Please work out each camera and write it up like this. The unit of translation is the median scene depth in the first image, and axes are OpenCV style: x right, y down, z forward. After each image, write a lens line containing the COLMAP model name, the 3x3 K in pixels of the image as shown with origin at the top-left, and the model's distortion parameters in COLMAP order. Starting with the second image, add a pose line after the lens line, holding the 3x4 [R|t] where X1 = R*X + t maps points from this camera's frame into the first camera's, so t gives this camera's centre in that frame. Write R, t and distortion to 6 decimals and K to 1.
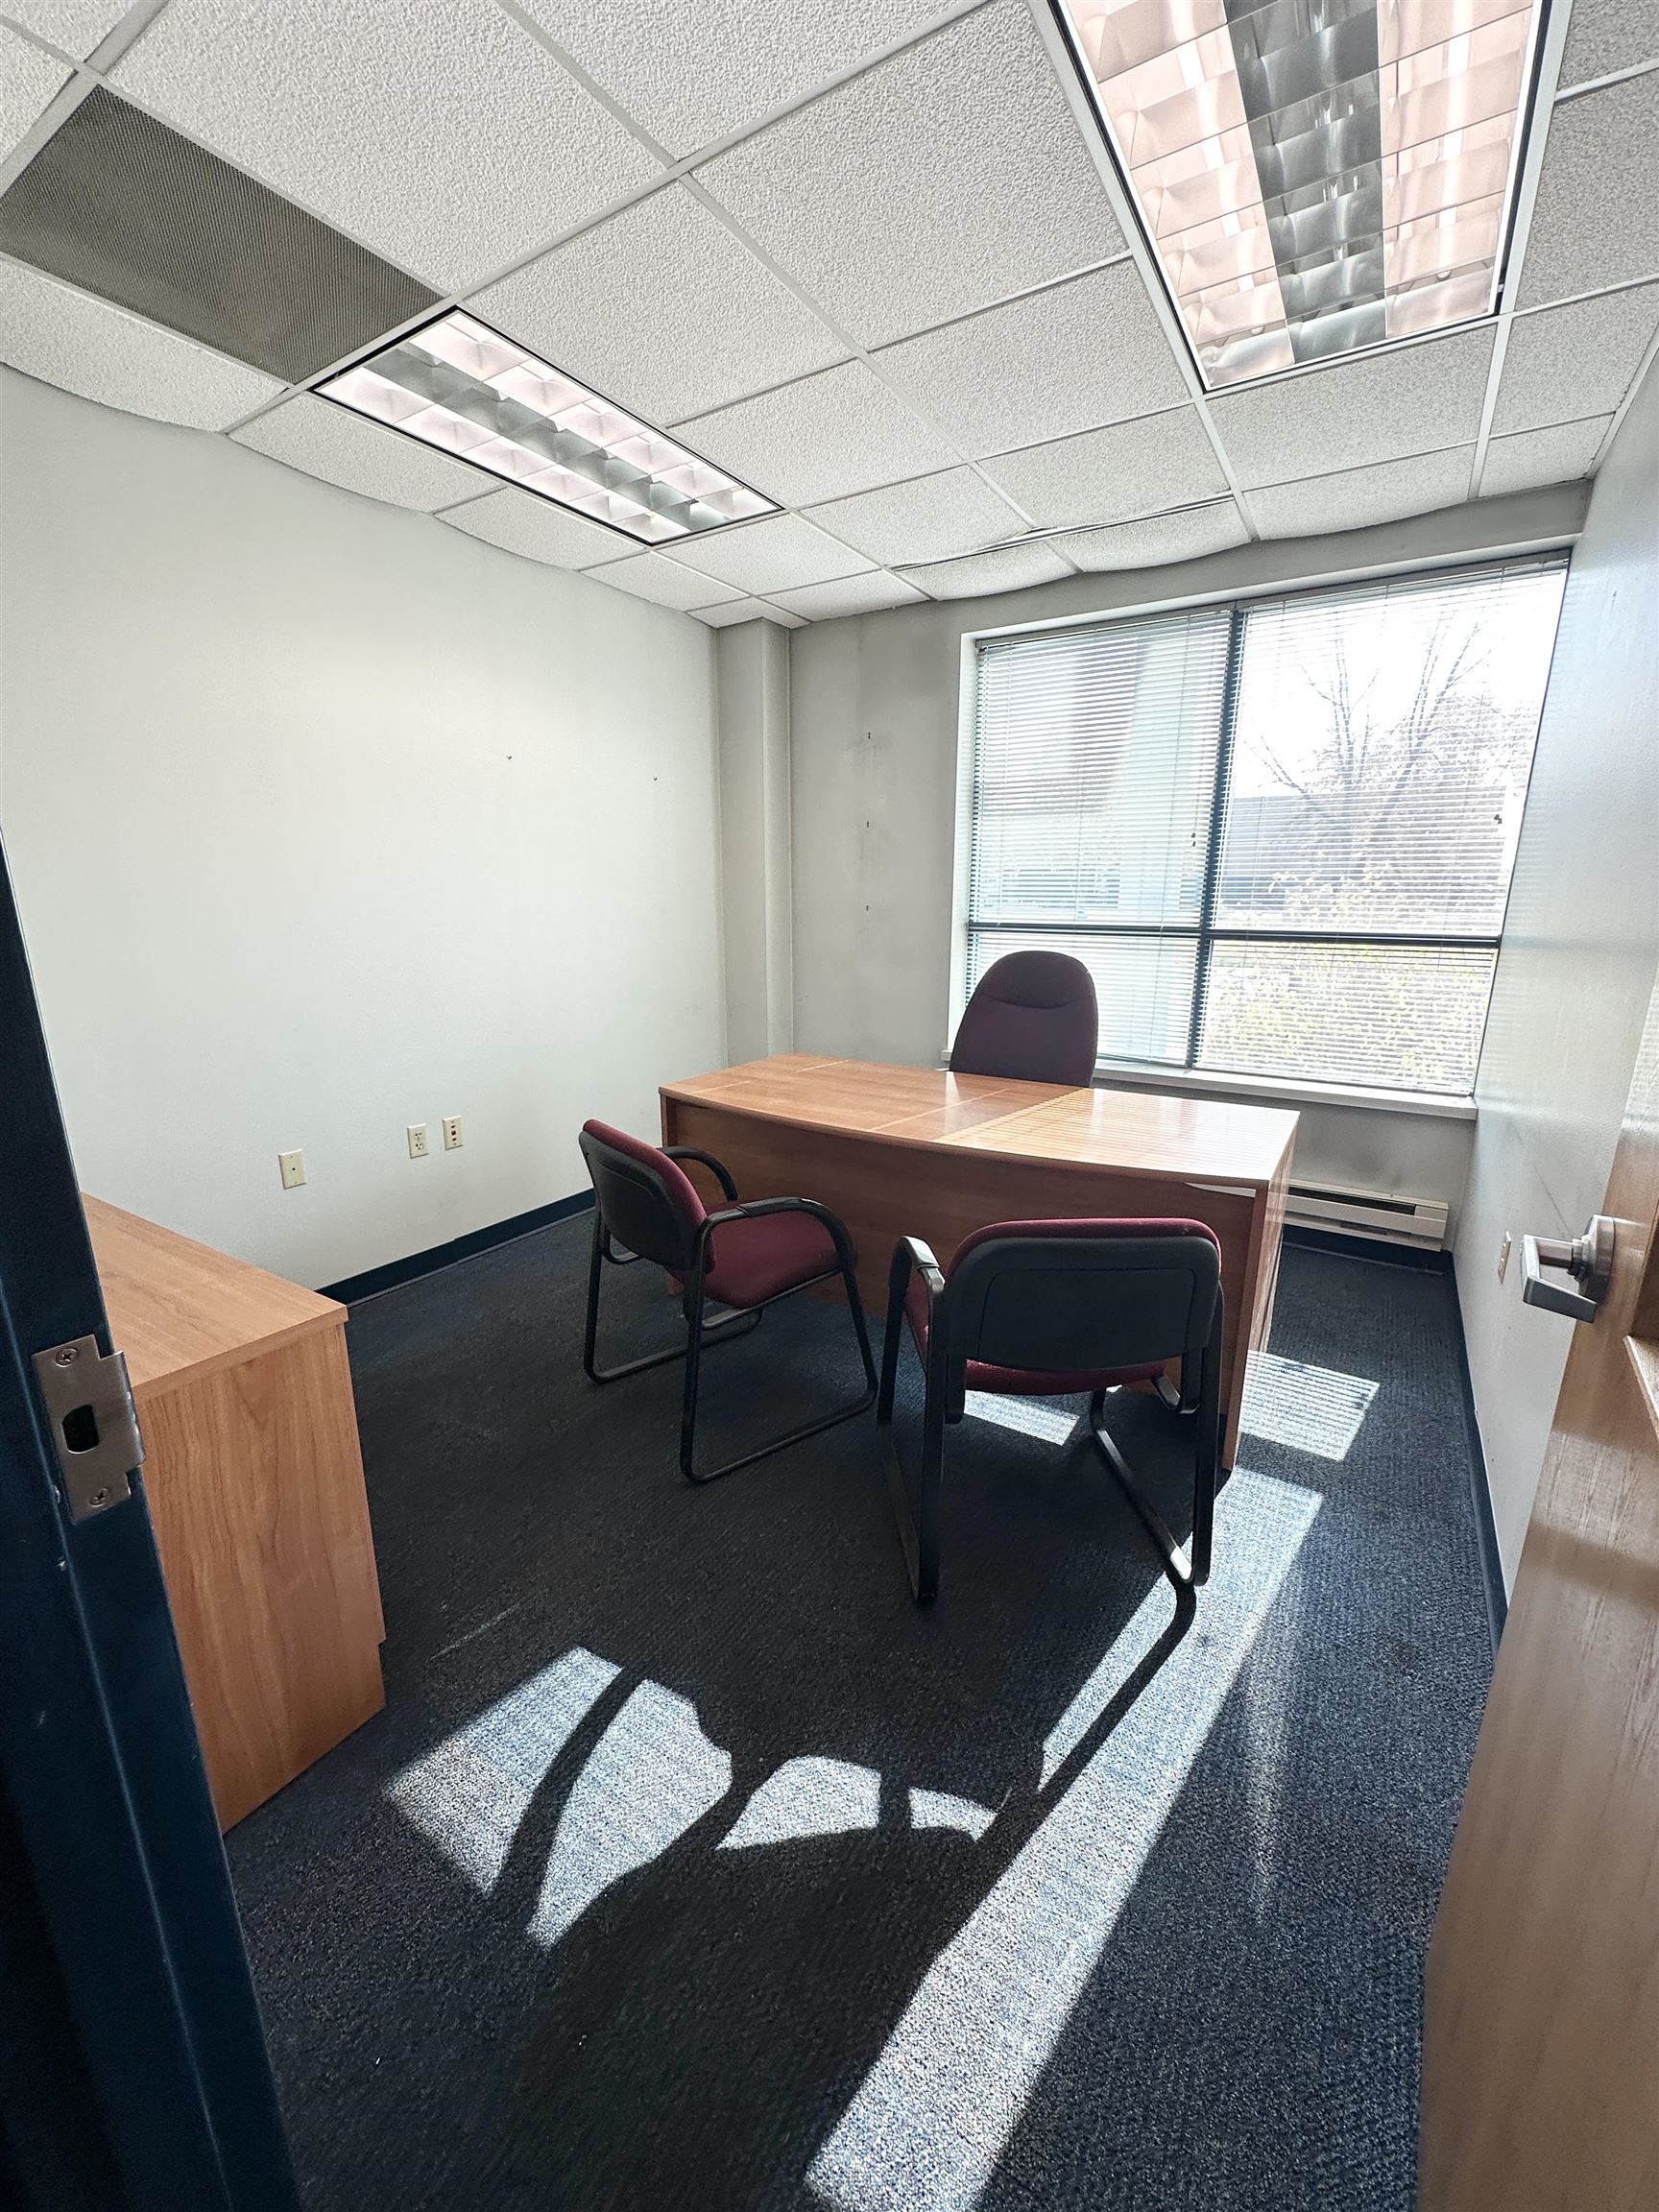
lens RADIAL K [[877.7, 0, 829.5], [0, 877.7, 1106.0], [0, 0, 1]] dist [-0.003533, -0.000141]
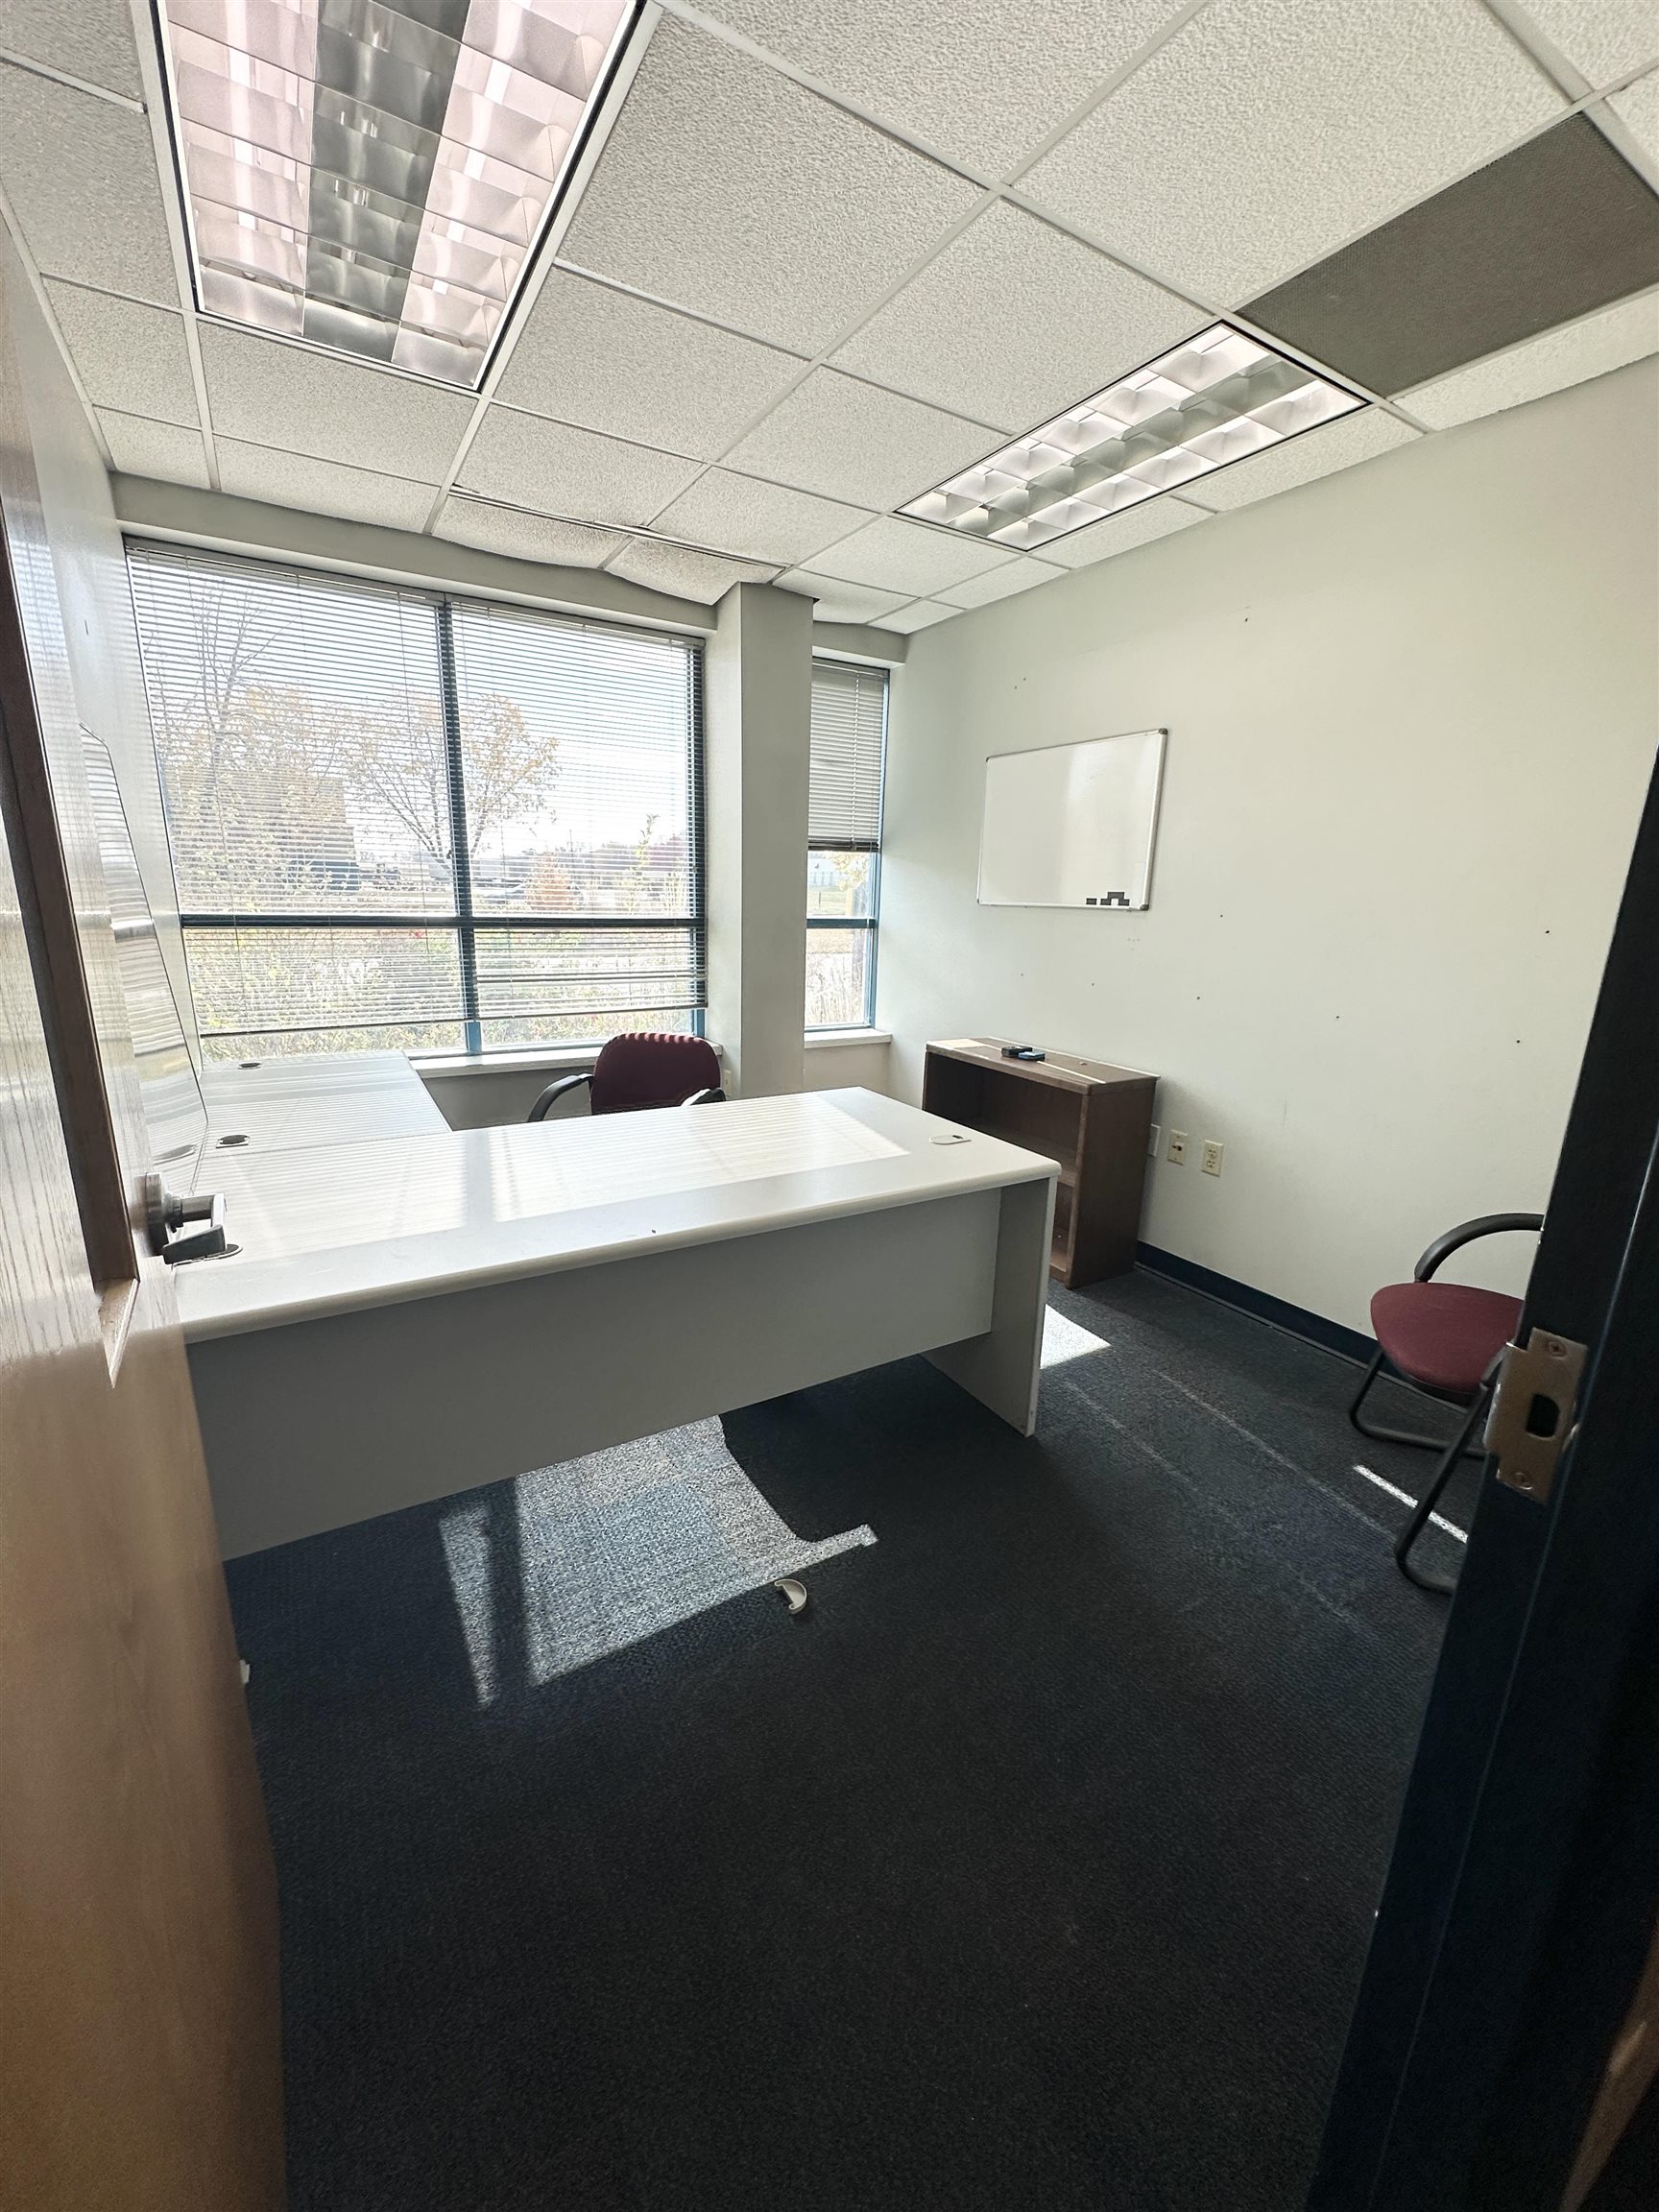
lens RADIAL K [[869.7, 0, 829.5], [0, 869.7, 1106.0], [0, 0, 1]] dist [-0.020425, -0.000212]
pose [[0.429863, -0.209720, 0.878200, -0.301394], [0.189953, 0.971887, 0.139114, -0.048000], [-0.882687, 0.107017, 0.457615, 0.190853]]
